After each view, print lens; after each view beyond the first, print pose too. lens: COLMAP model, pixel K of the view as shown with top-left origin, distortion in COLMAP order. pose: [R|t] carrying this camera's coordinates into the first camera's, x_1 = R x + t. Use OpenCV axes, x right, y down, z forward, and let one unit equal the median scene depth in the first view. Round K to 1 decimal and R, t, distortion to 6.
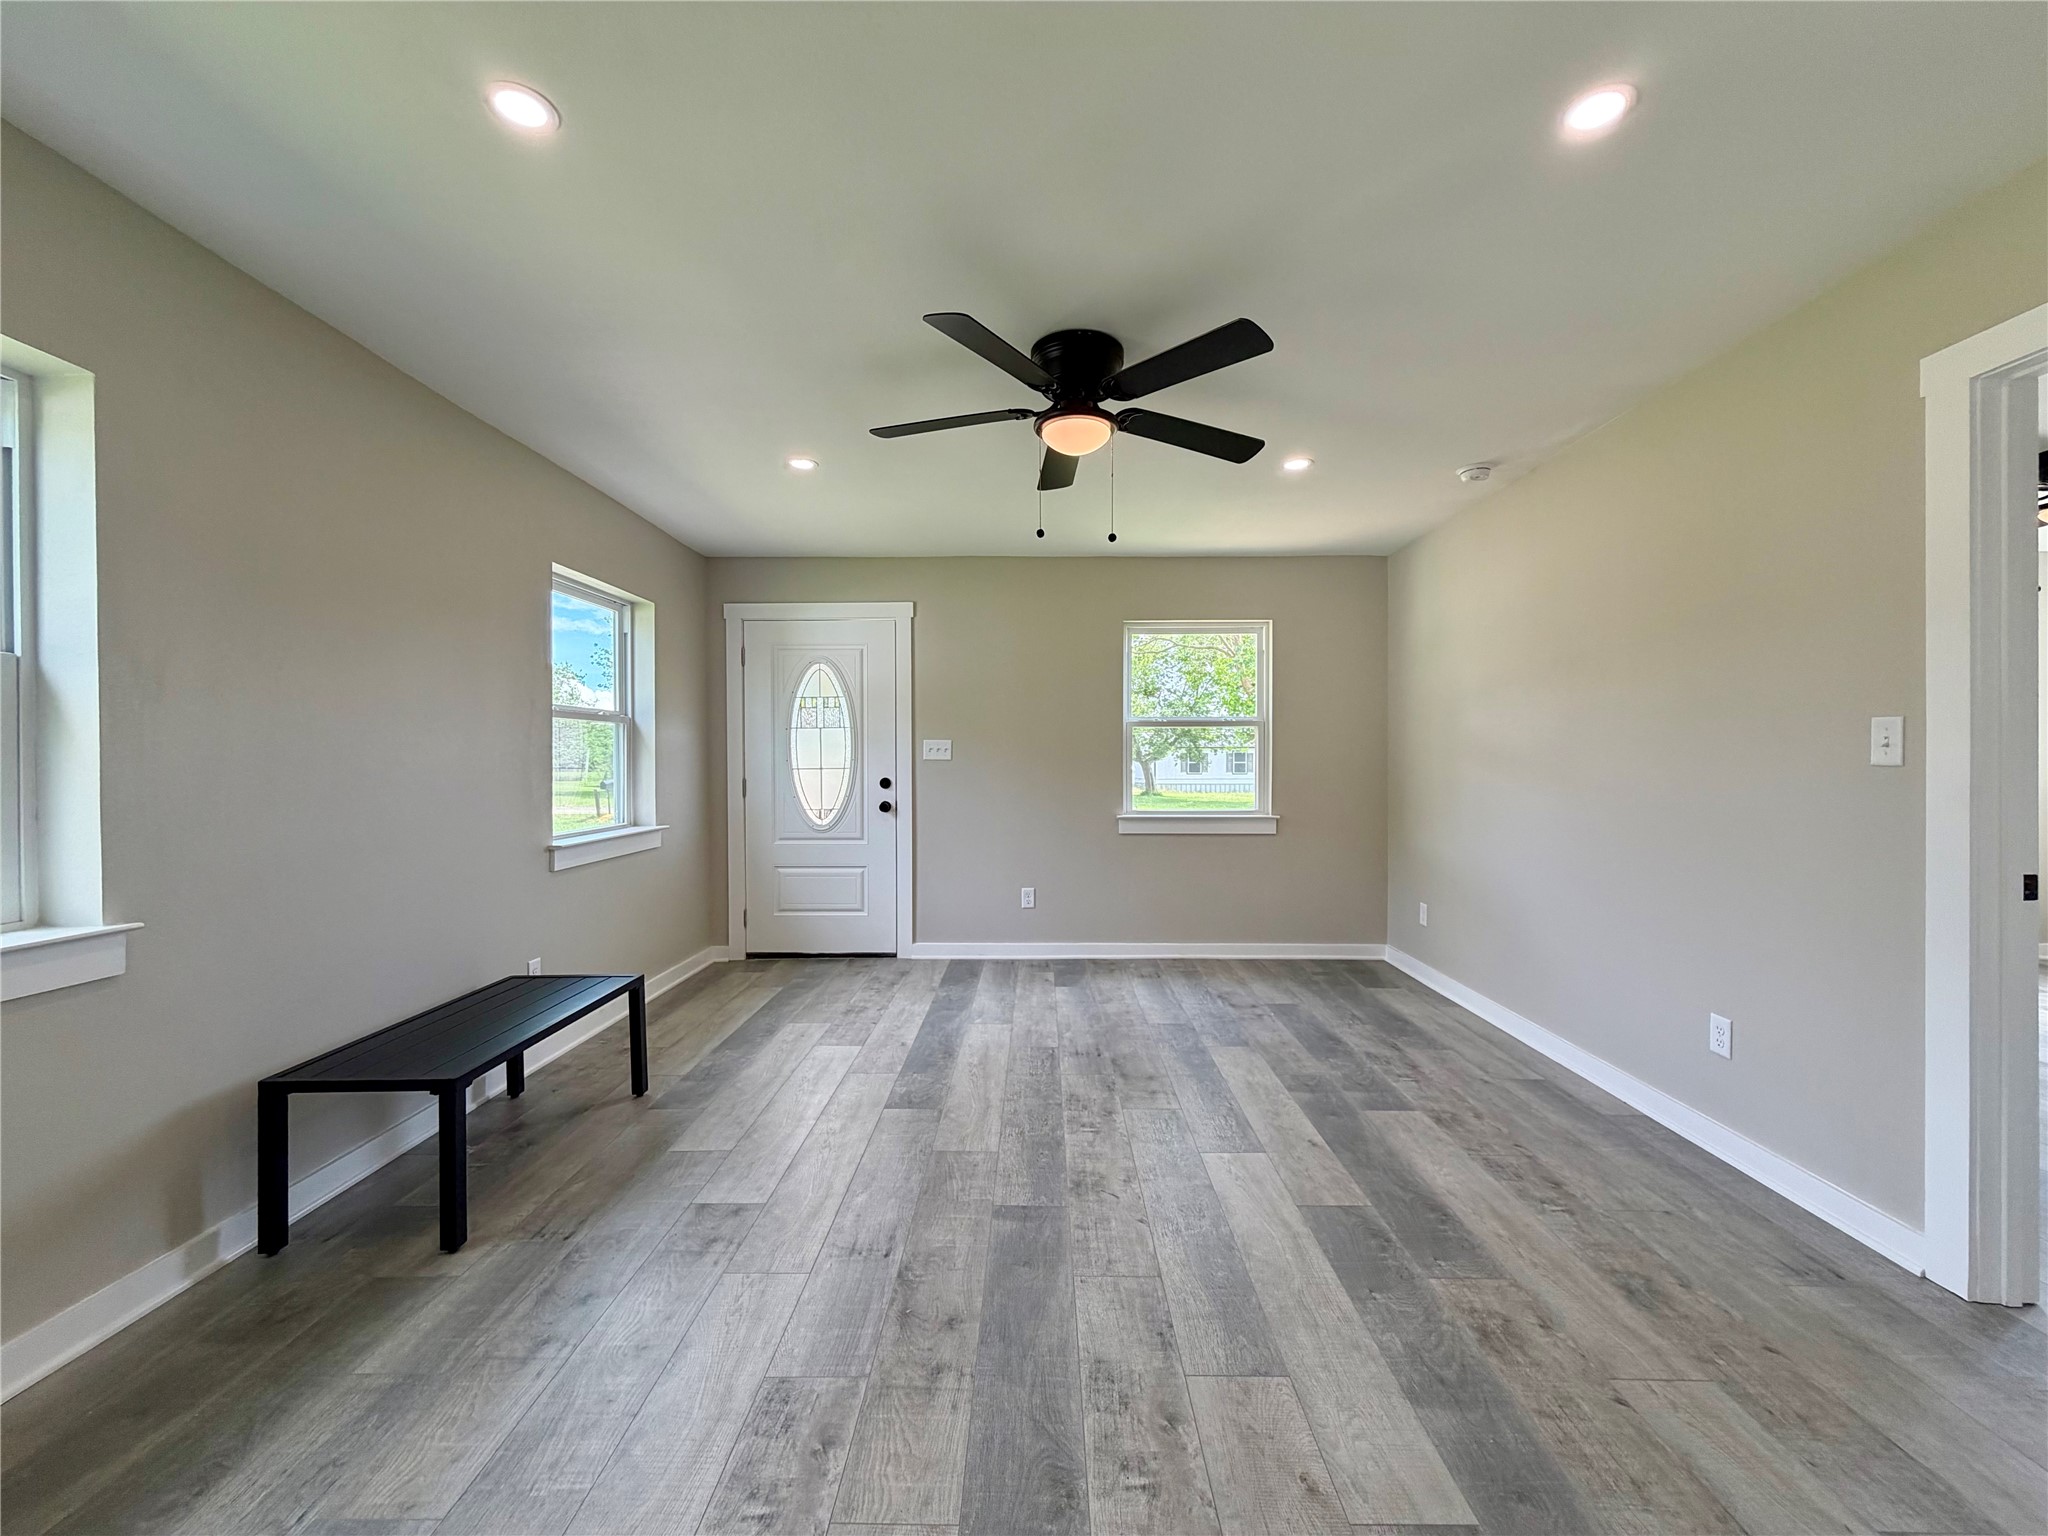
lens RADIAL K [[809.1, 0, 1026.4], [0, 809.1, 761.1], [0, 0, 1]] dist [-0.000989, 0.000127]
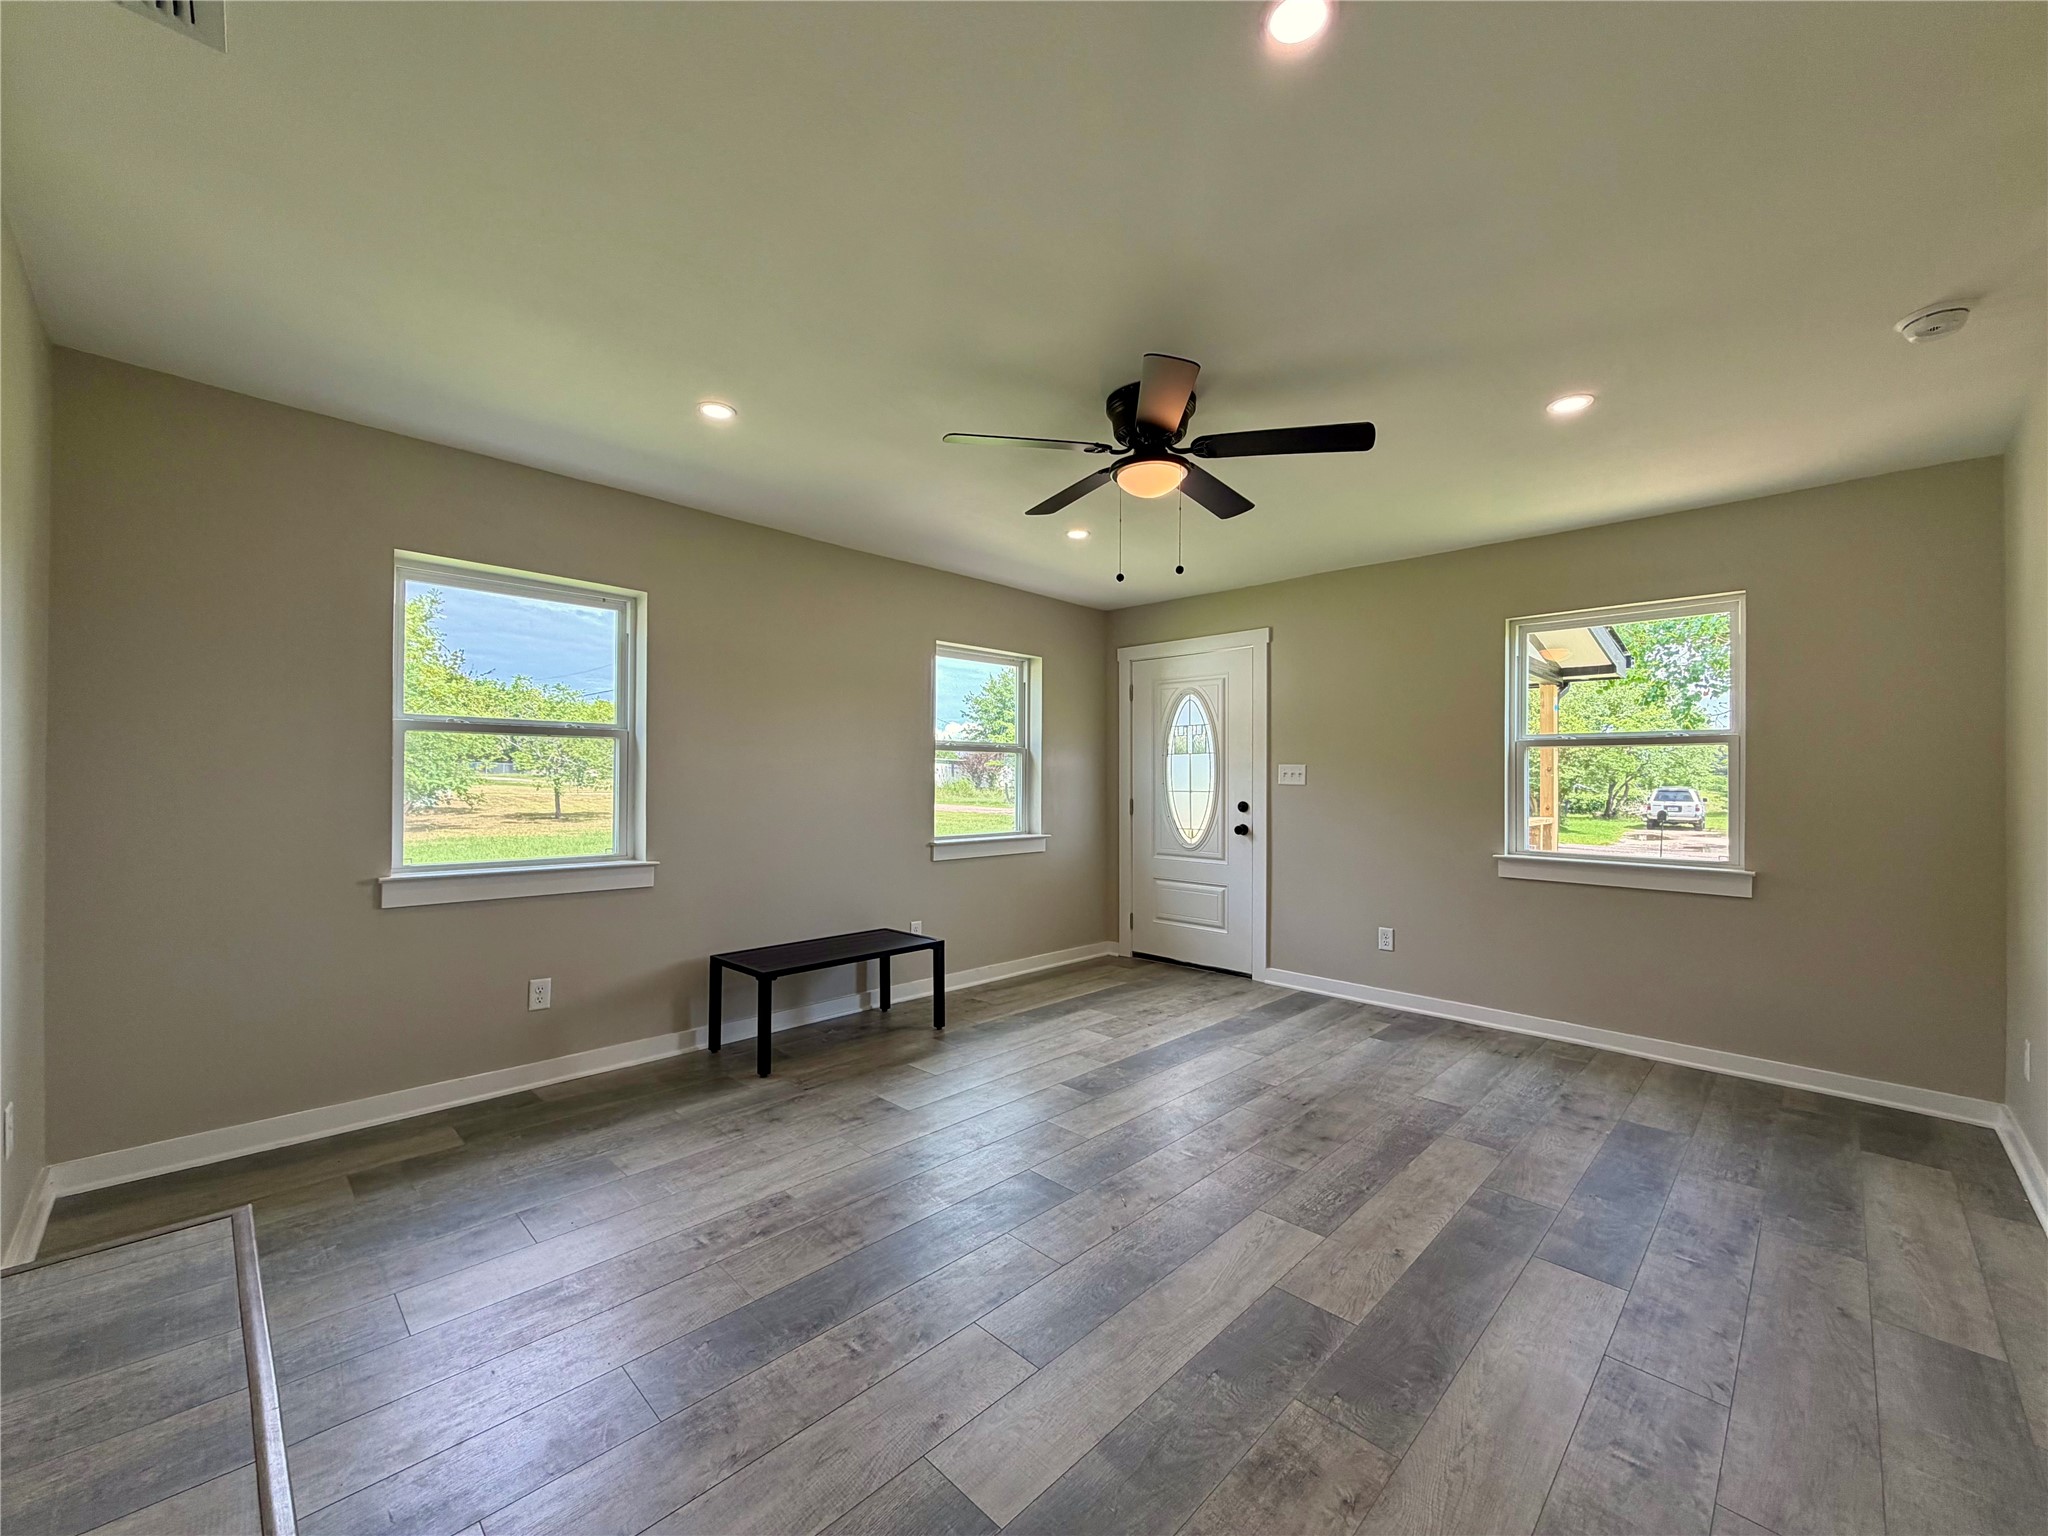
lens RADIAL K [[810.5, 0, 1024.0], [0, 810.5, 768.0], [0, 0, 1]] dist [0.000159, 0.000198]
pose [[0.718762, -0.001982, -0.695254, 0.502637], [-0.010976, 0.999839, -0.014197, -0.006698], [0.695170, 0.017835, 0.718624, 0.098312]]
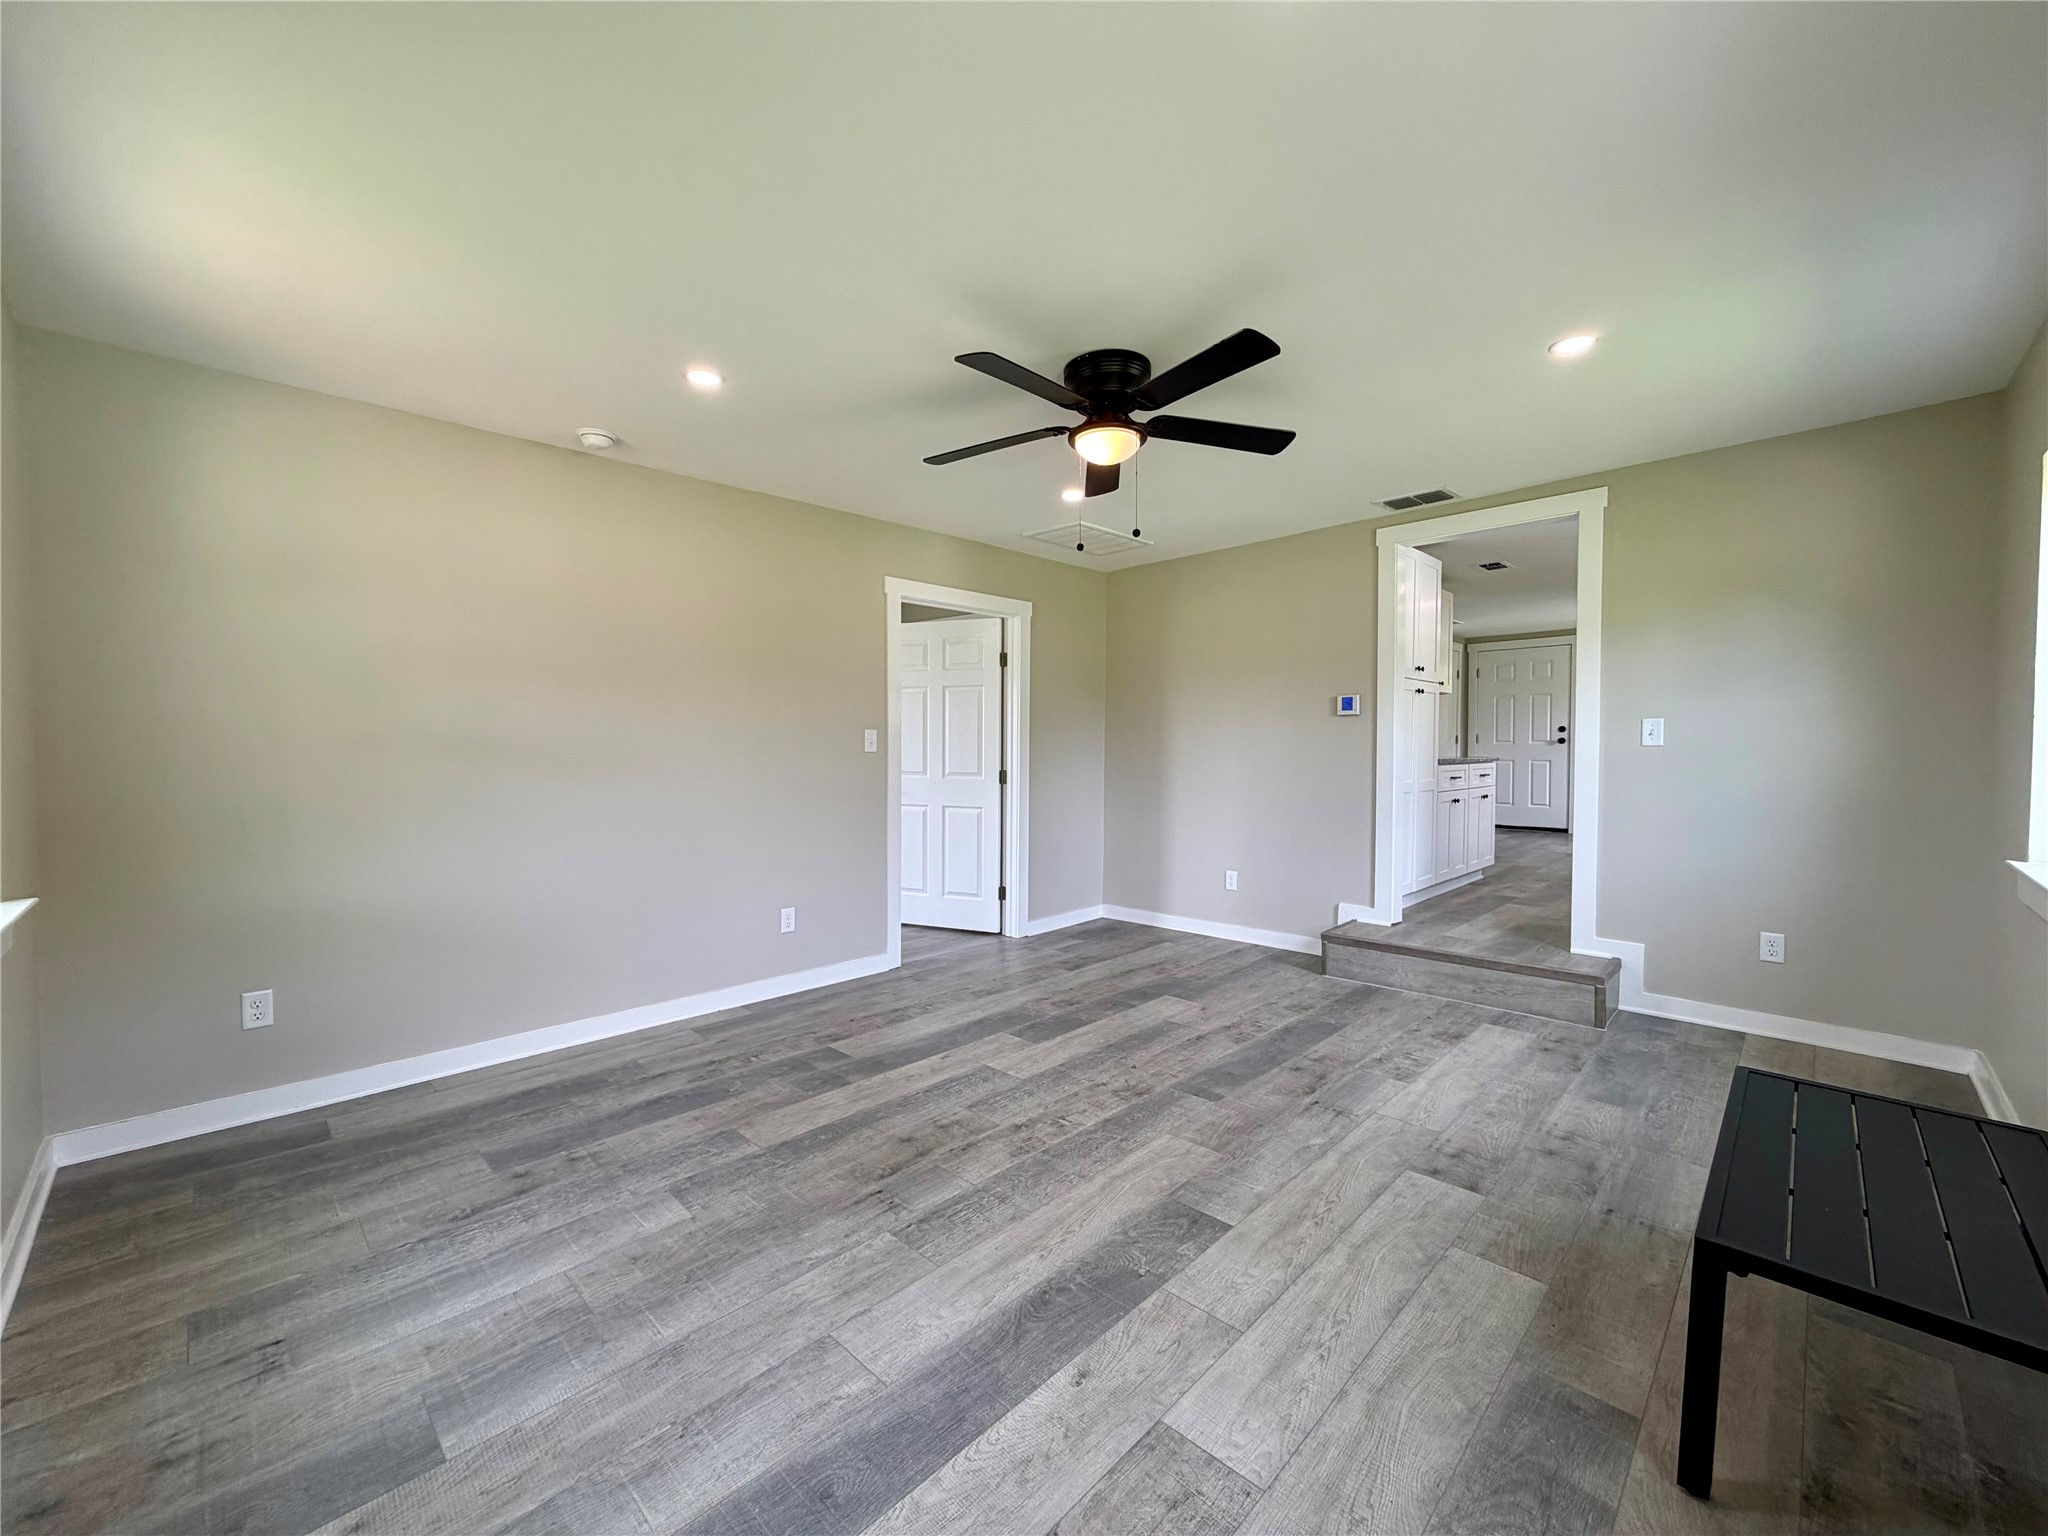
lens RADIAL K [[809.1, 0, 1026.4], [0, 809.1, 761.1], [0, 0, 1]] dist [-0.000989, 0.000127]
pose [[-0.723942, -0.006481, 0.689831, -0.453506], [0.007906, 0.999812, 0.017690, -0.002957], [-0.689816, 0.018260, -0.723755, 1.382688]]
